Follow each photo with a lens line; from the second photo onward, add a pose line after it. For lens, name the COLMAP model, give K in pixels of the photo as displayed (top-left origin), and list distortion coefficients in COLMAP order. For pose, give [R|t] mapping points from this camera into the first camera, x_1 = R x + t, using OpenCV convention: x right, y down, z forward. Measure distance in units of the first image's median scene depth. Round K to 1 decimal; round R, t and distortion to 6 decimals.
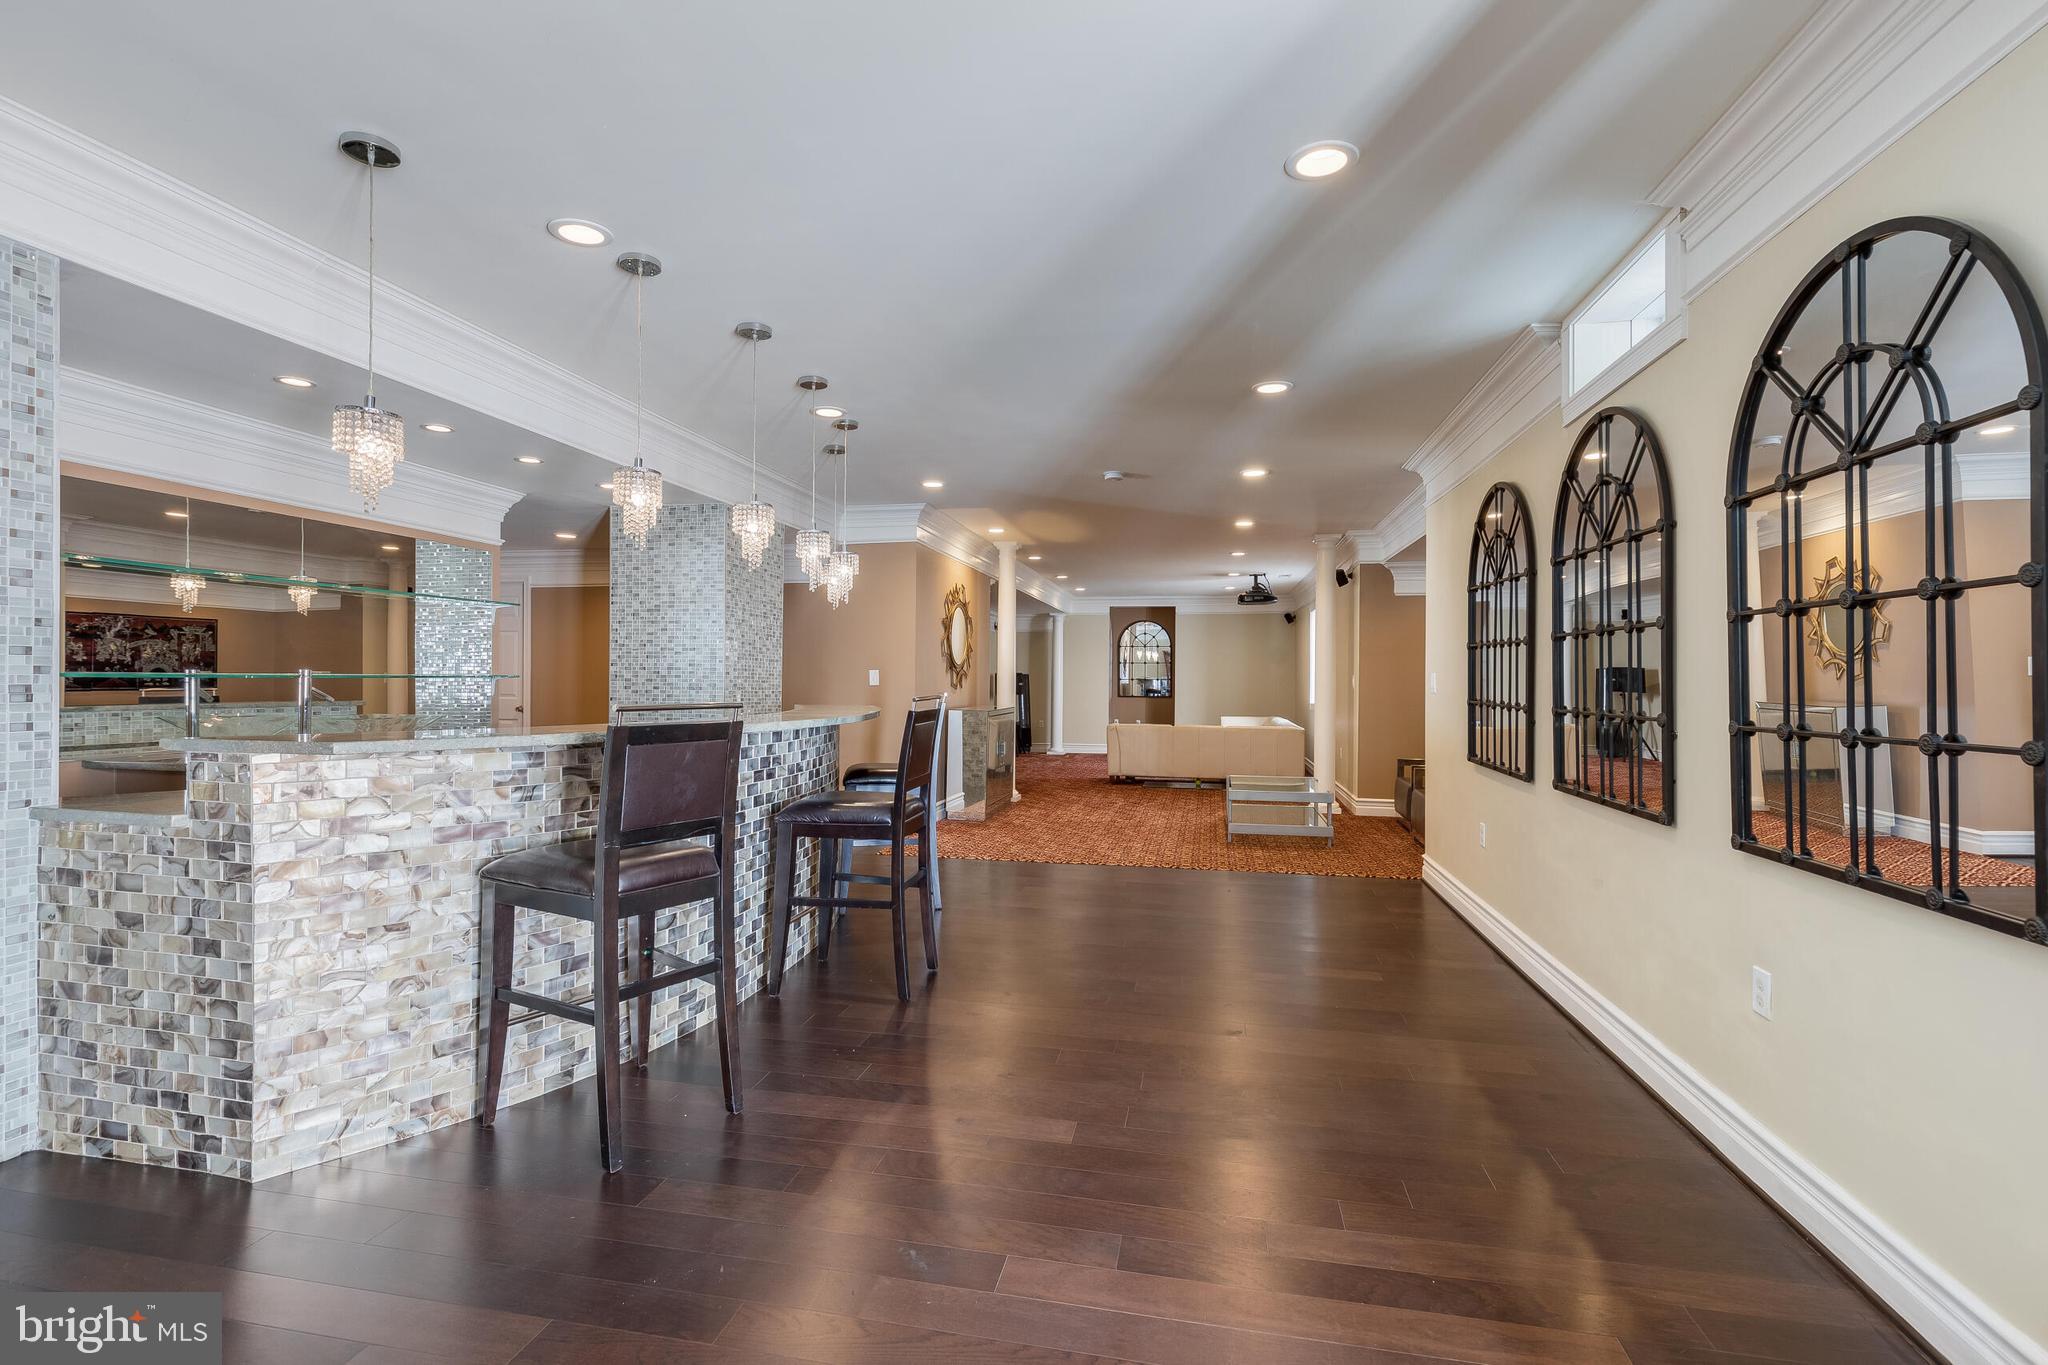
lens RADIAL K [[918.6, 0, 1024.0], [0, 918.6, 682.5], [0, 0, 1]] dist [0.000145, 0.000057]
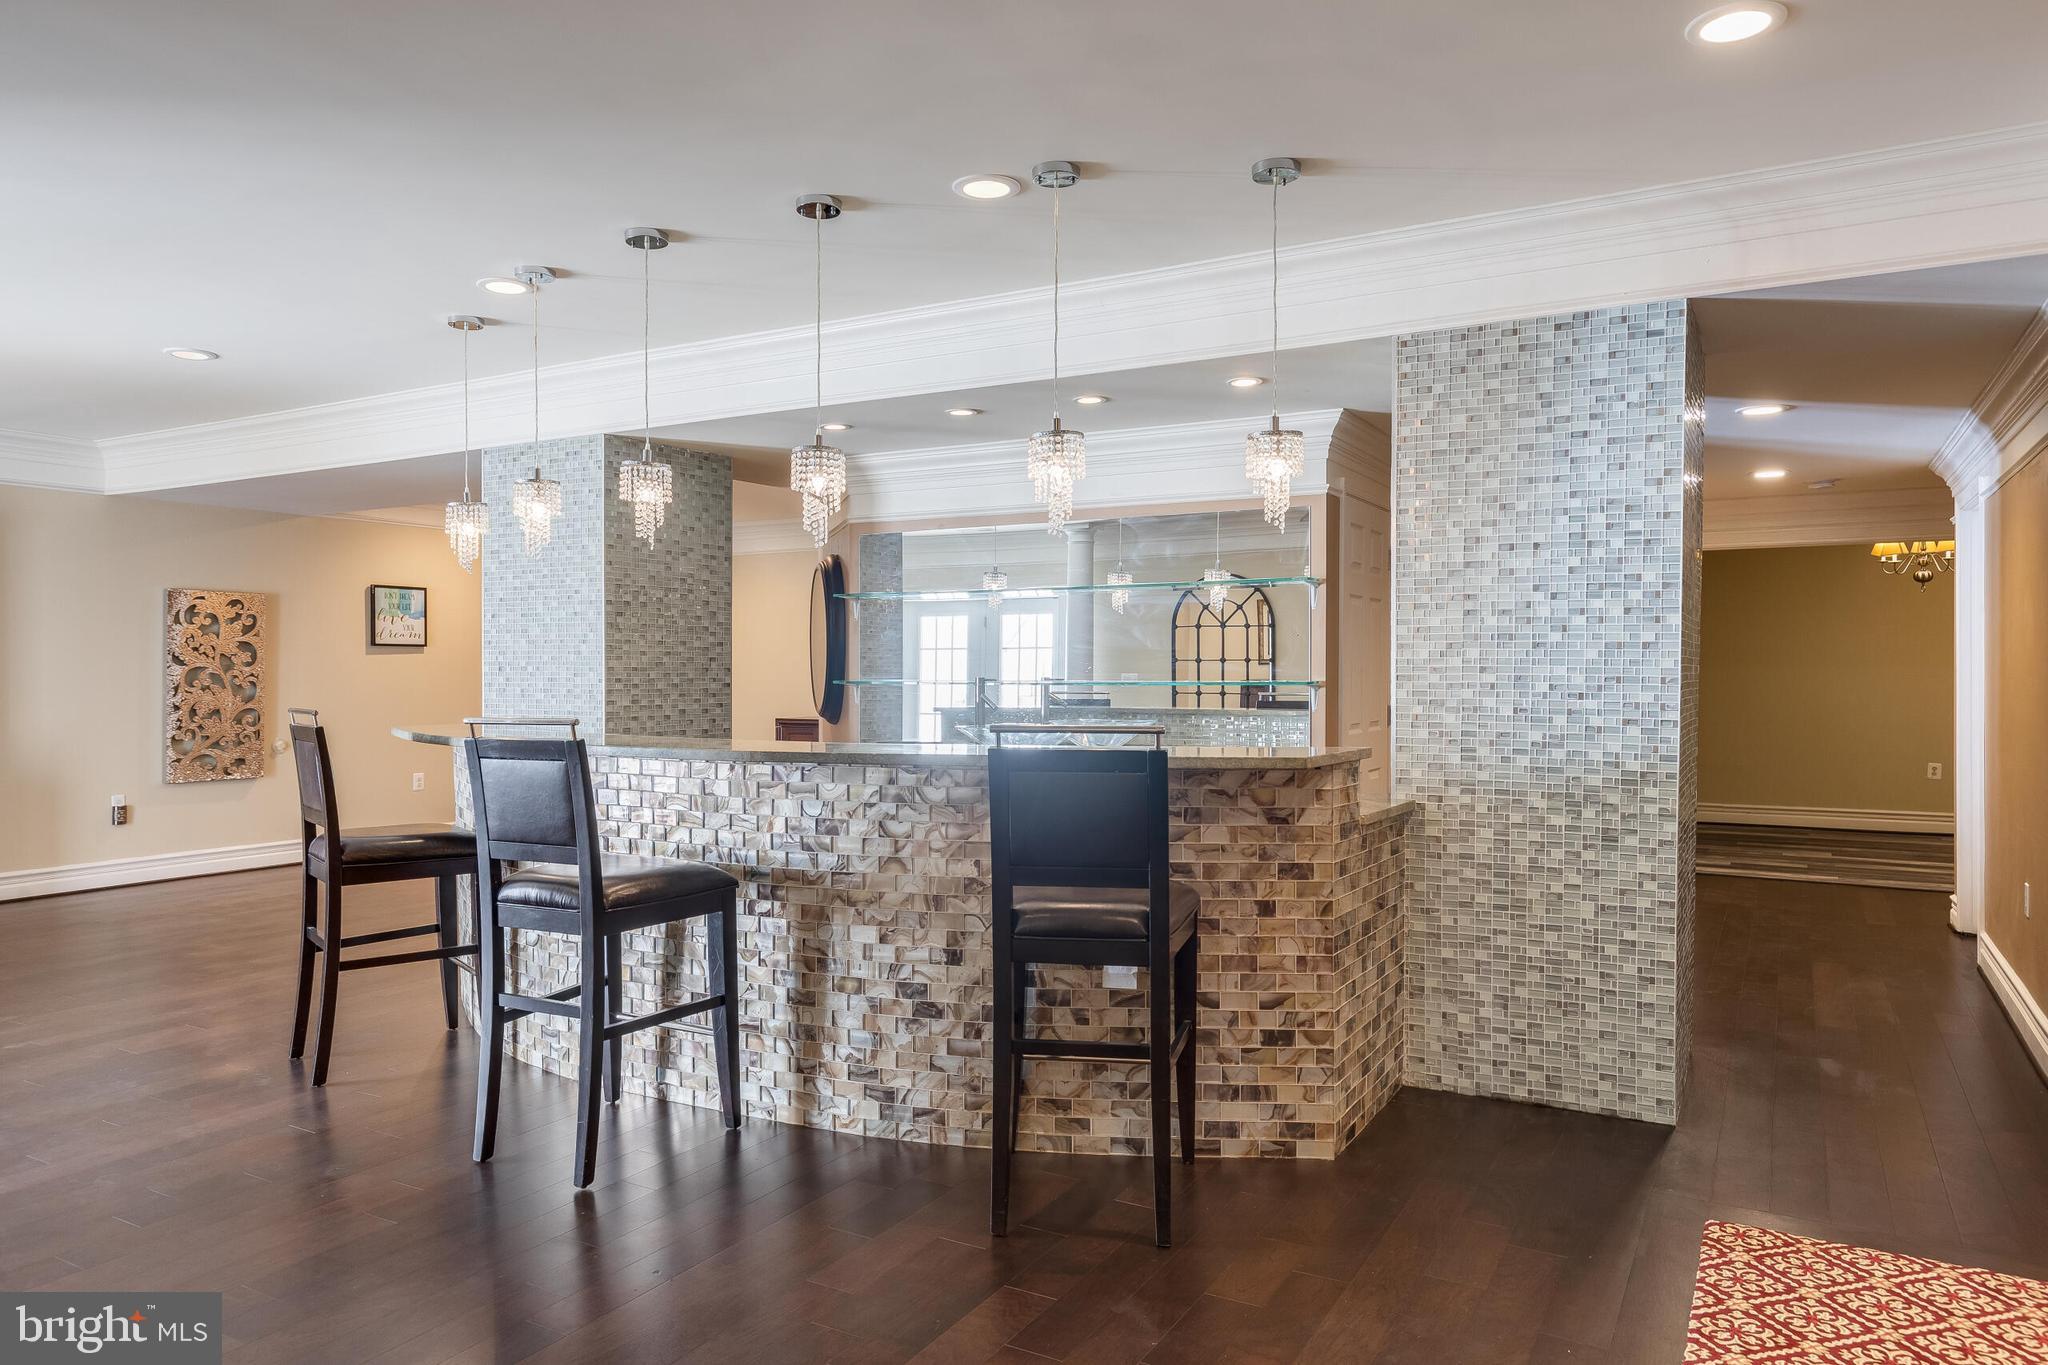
lens RADIAL K [[1359.3, 0, 1024.0], [0, 1359.3, 682.5], [0, 0, 1]] dist [-0.000226, -0.000008]
pose [[-0.310821, 0.010097, -0.950415, 0.583496], [-0.001042, 0.999939, 0.010964, -0.020519], [0.950468, 0.004398, -0.310791, 1.403537]]
